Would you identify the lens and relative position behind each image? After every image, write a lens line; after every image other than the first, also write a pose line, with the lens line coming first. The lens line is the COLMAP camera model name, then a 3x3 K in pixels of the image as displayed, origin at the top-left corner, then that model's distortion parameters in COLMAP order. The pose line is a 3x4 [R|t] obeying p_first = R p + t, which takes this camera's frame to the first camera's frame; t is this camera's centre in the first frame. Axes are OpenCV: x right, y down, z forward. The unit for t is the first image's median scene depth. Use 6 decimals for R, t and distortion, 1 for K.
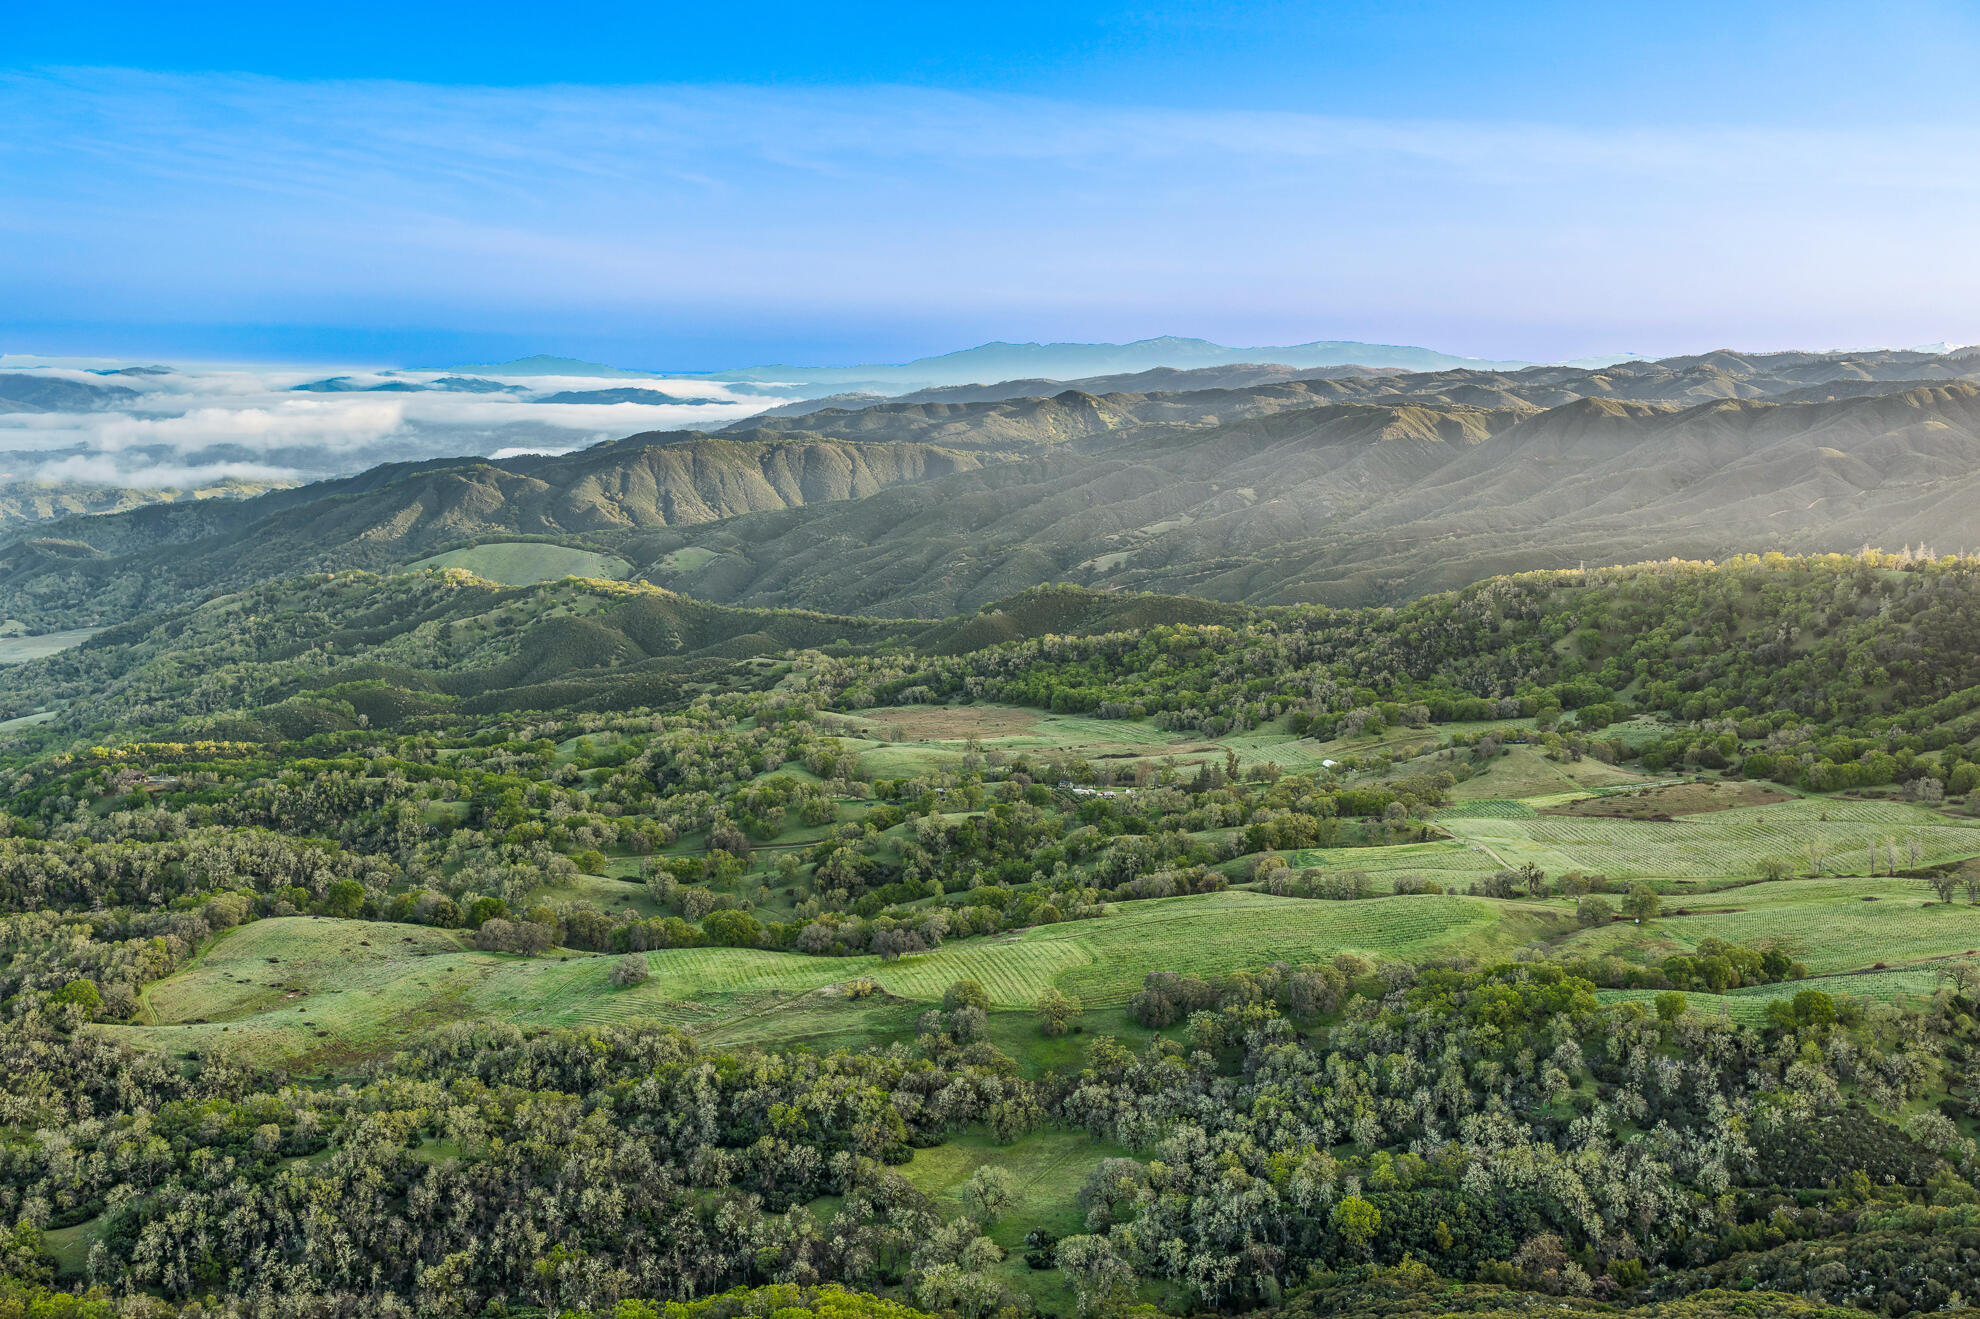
lens RADIAL K [[2864.9, 0, 990.0], [0, 2864.9, 659.5], [0, 0, 1]] dist [-0.003983, -0.006452]
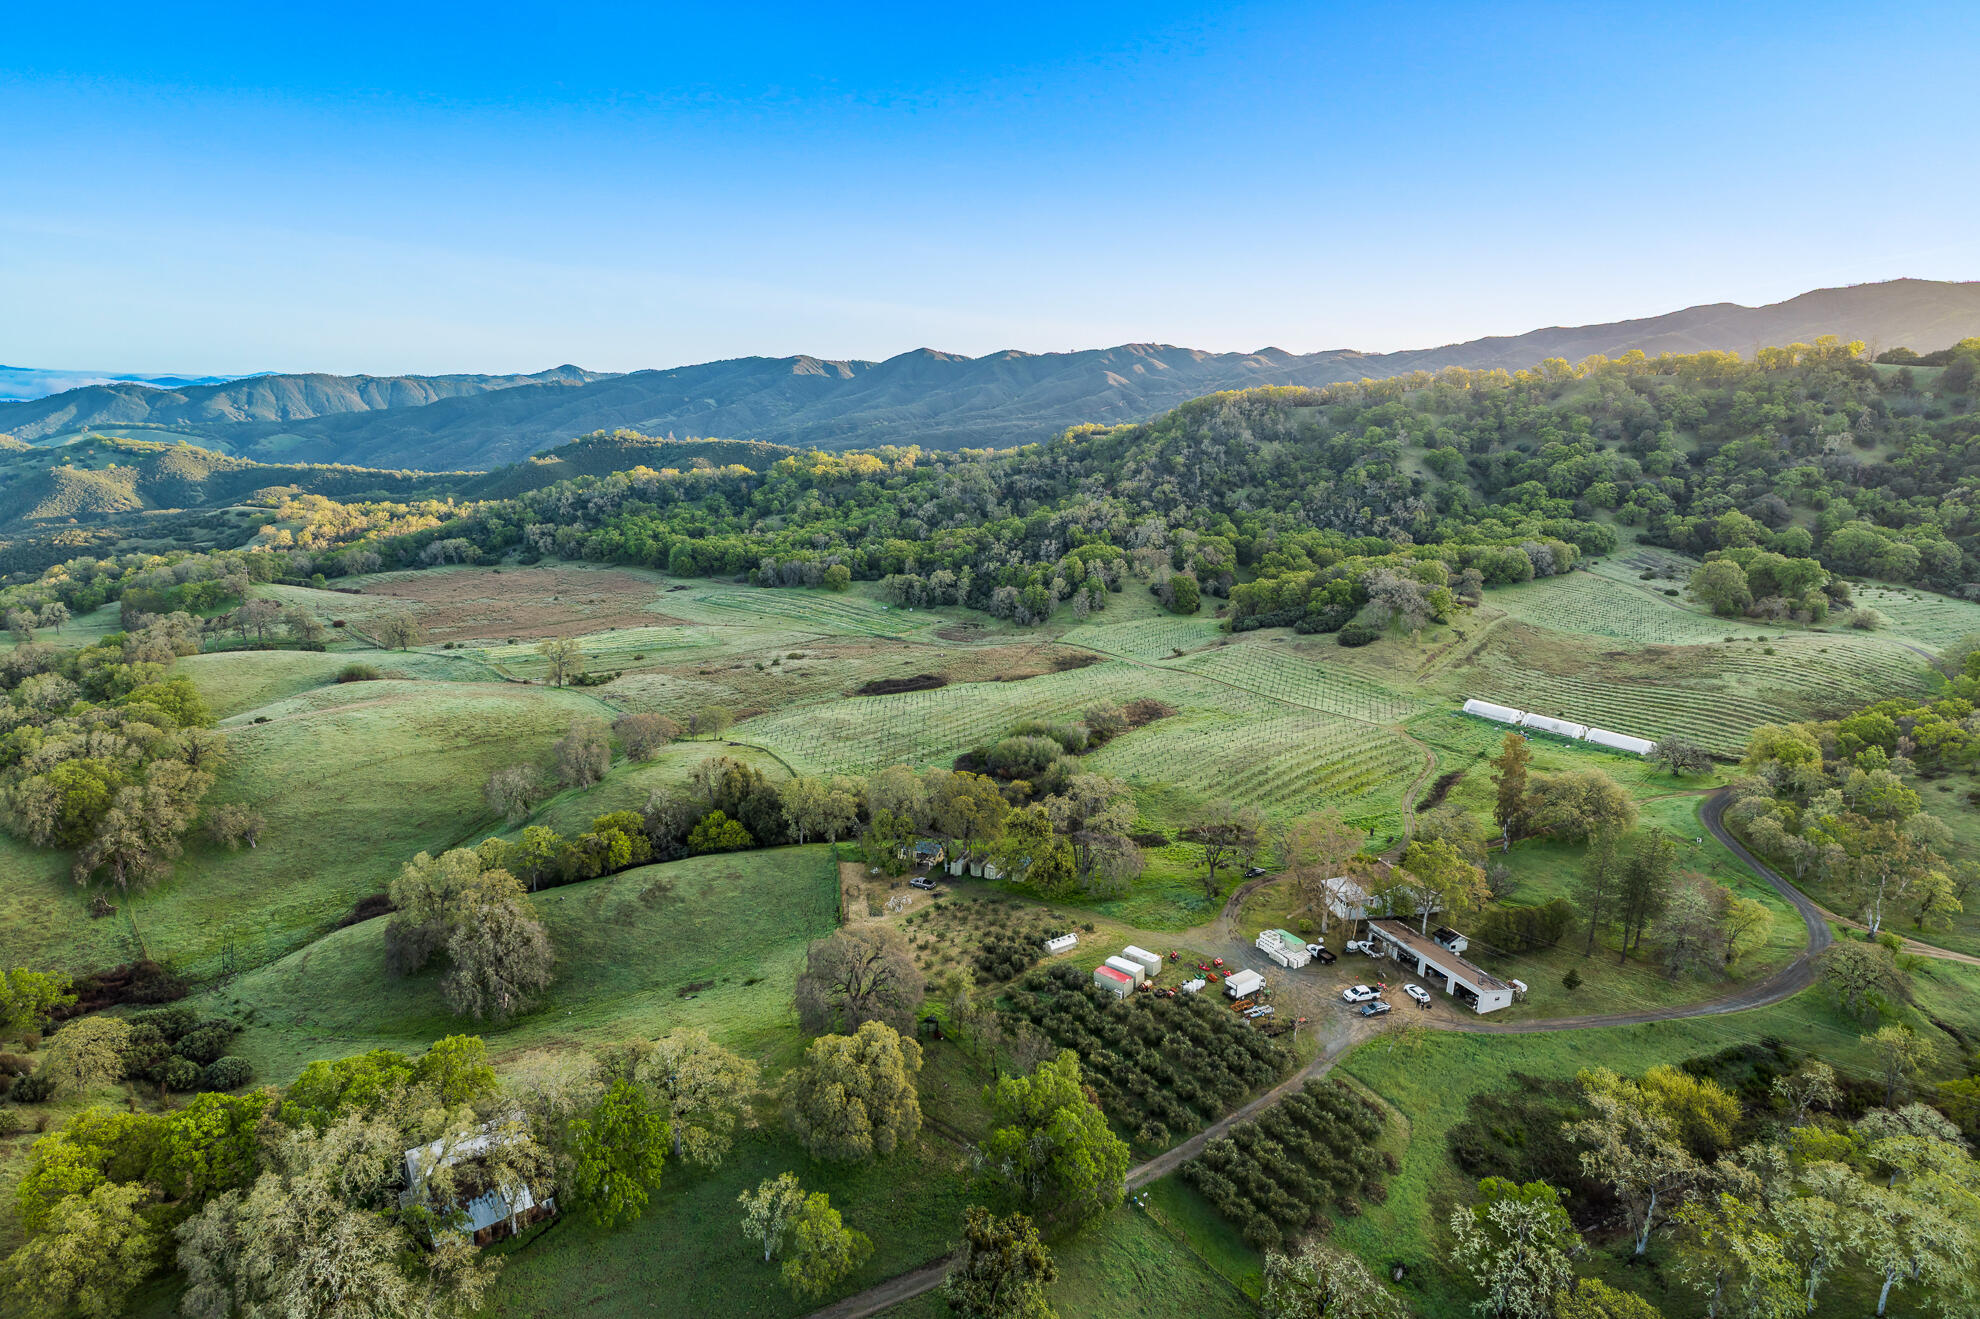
lens RADIAL K [[1064.5, 0, 990.0], [0, 1064.5, 659.5], [0, 0, 1]] dist [-0.004268, -0.000489]
pose [[0.916376, -0.063020, 0.395327, -0.009215], [0.011207, 0.991183, 0.132028, 0.005714], [-0.400162, -0.116557, 0.909002, 0.704373]]
